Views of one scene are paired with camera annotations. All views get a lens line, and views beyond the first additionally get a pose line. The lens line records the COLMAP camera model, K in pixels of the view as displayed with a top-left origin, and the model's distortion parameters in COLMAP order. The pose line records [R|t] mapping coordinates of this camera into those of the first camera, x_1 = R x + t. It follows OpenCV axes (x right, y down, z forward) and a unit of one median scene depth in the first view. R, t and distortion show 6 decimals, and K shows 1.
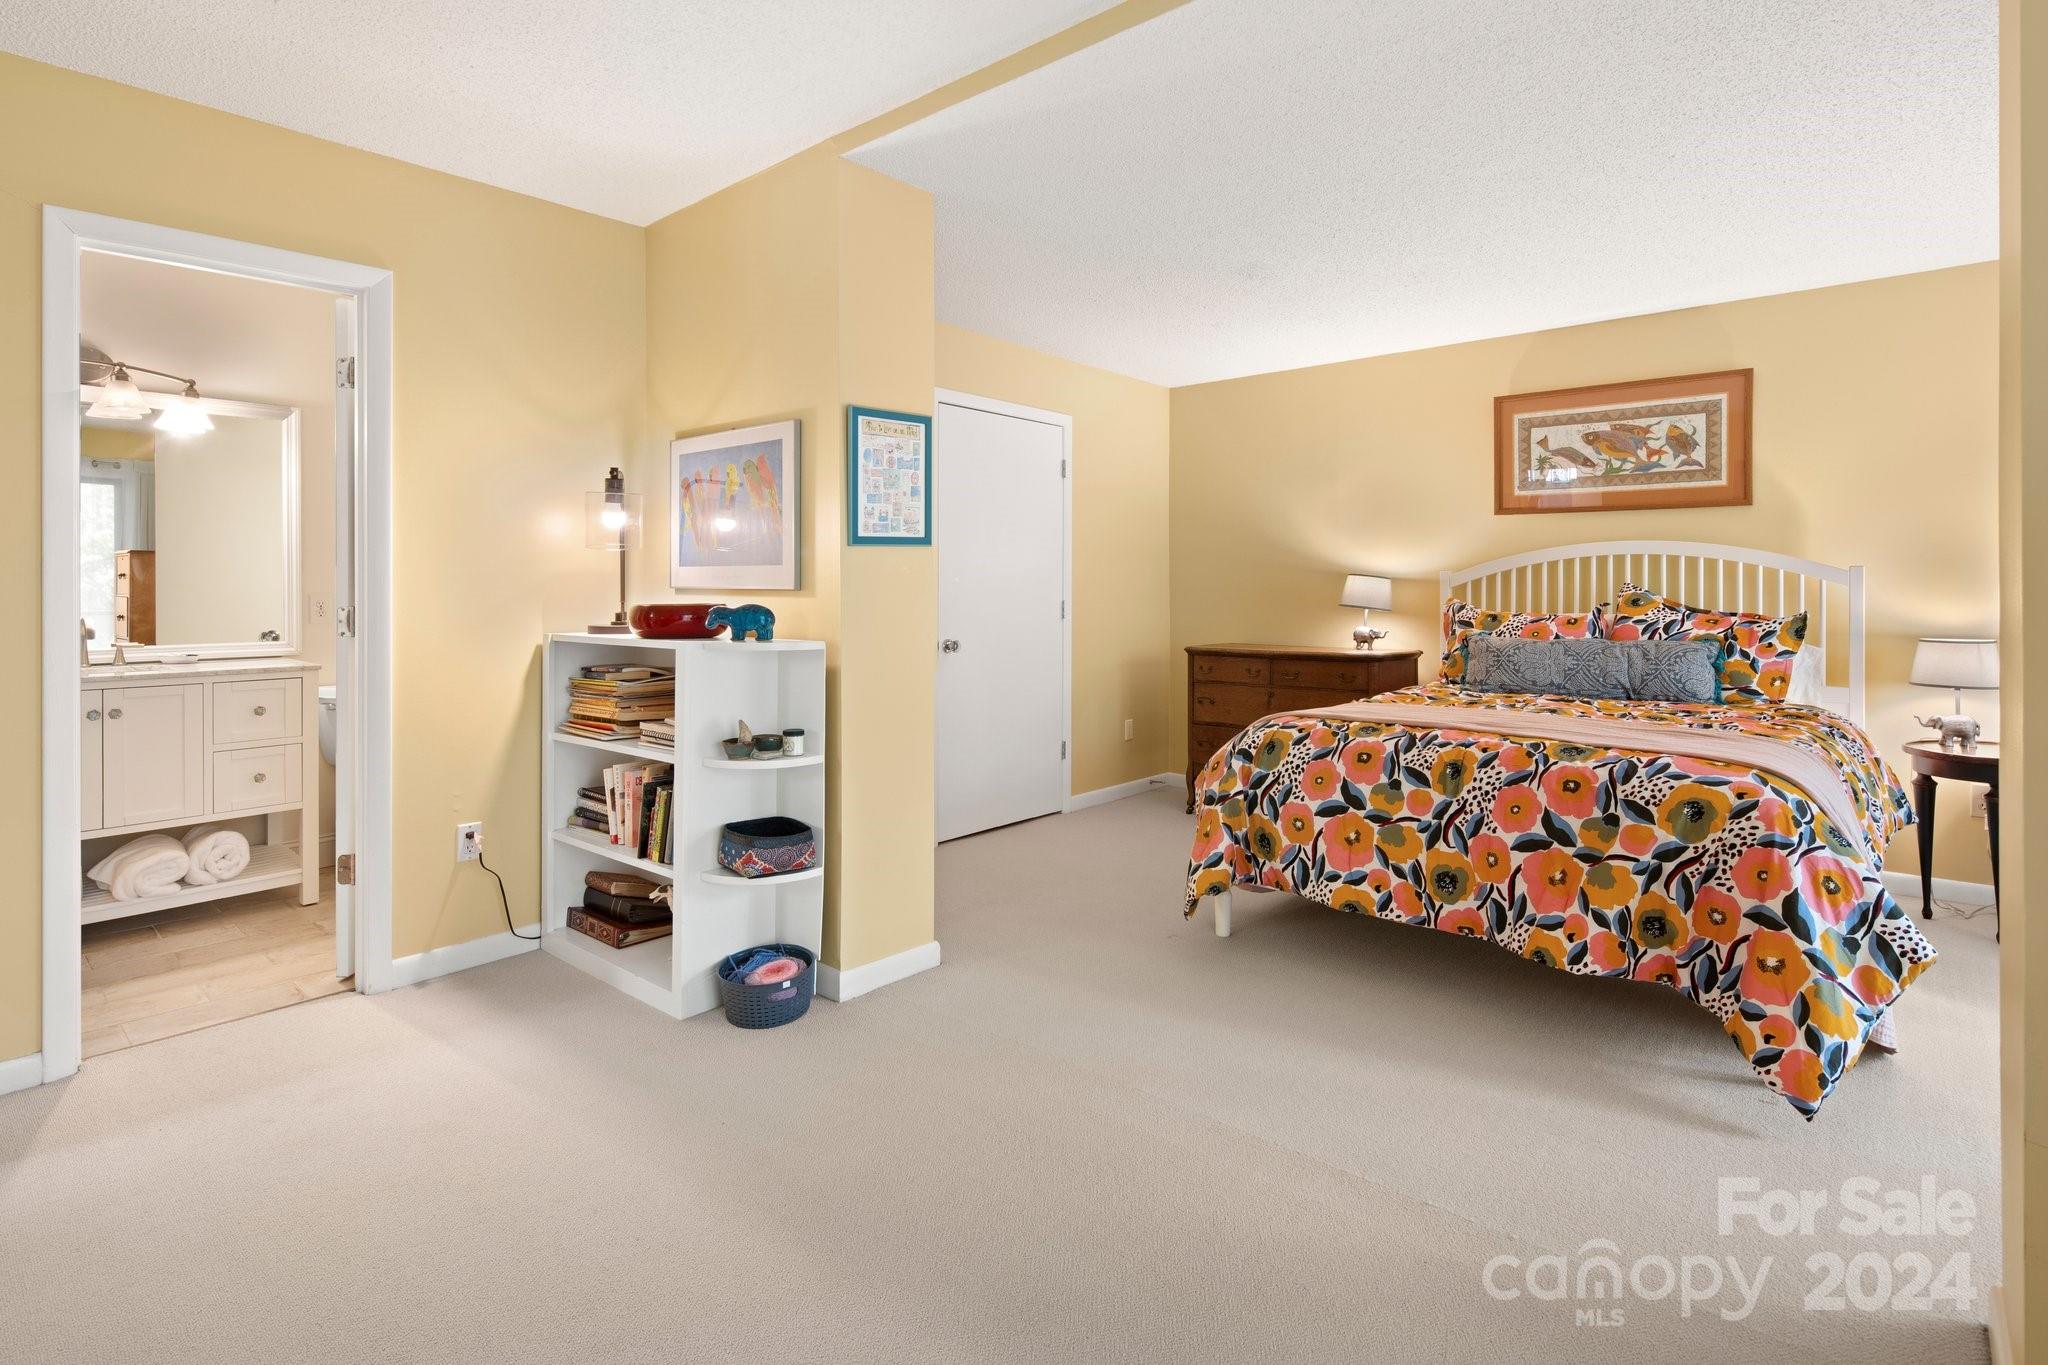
lens RADIAL K [[1028.6, 0, 1026.4], [0, 1028.6, 582.3], [0, 0, 1]] dist [-0.002493, -0.000304]
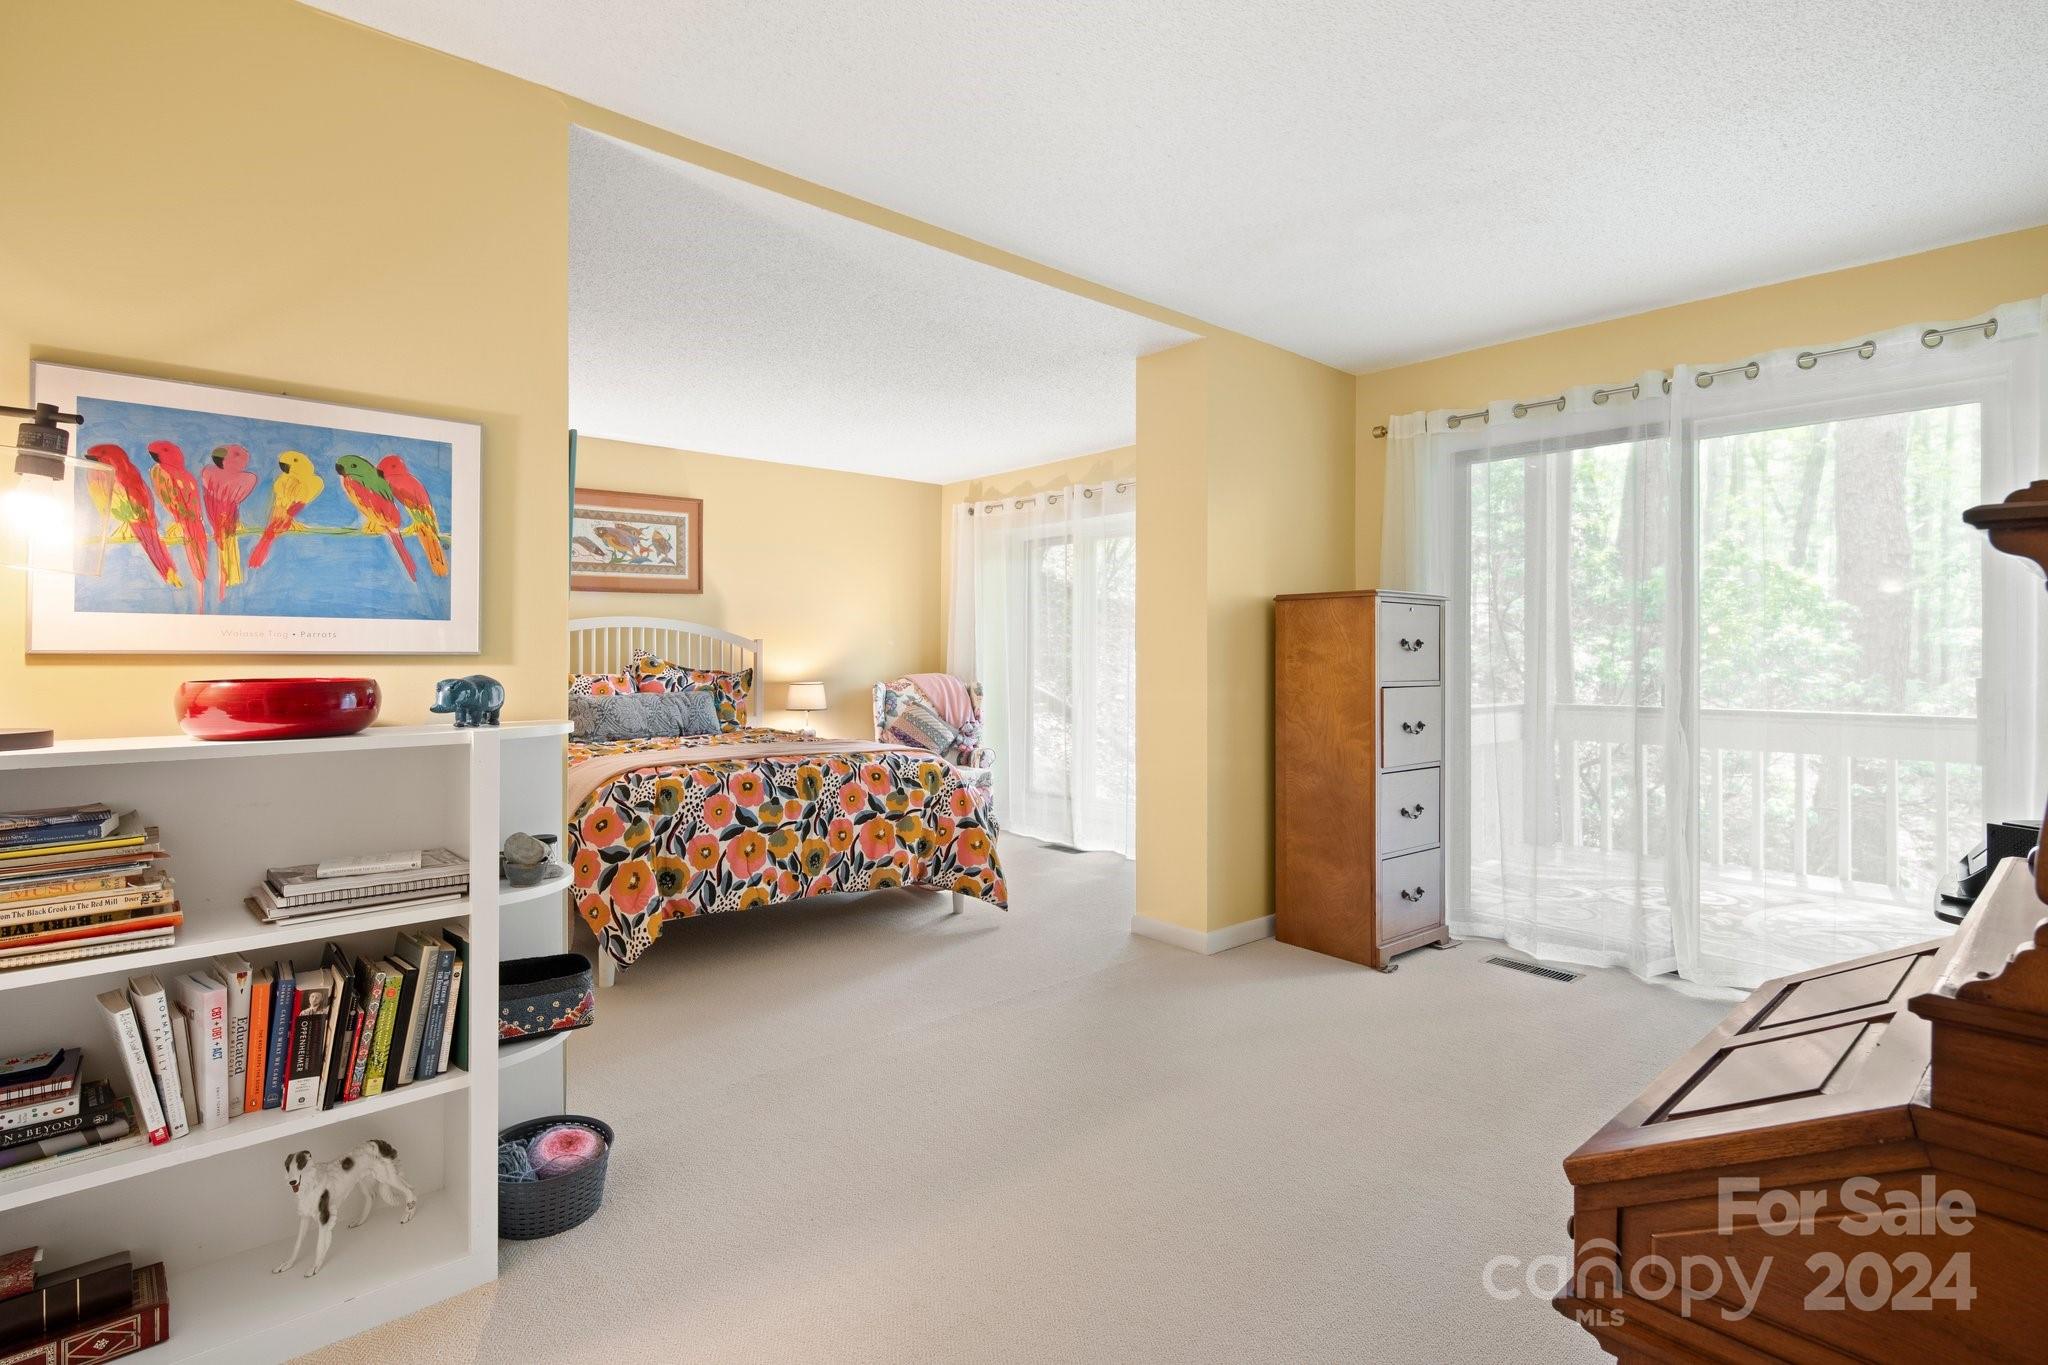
lens RADIAL K [[1001.5, 0, 1022.6], [0, 1001.5, 669.1], [0, 0, 1]] dist [-0.000928, -0.000955]
pose [[0.128795, -0.019095, 0.991487, -0.660394], [0.002427, 0.999818, 0.018941, 0.003076], [-0.991668, -0.000033, 0.128818, 0.394094]]
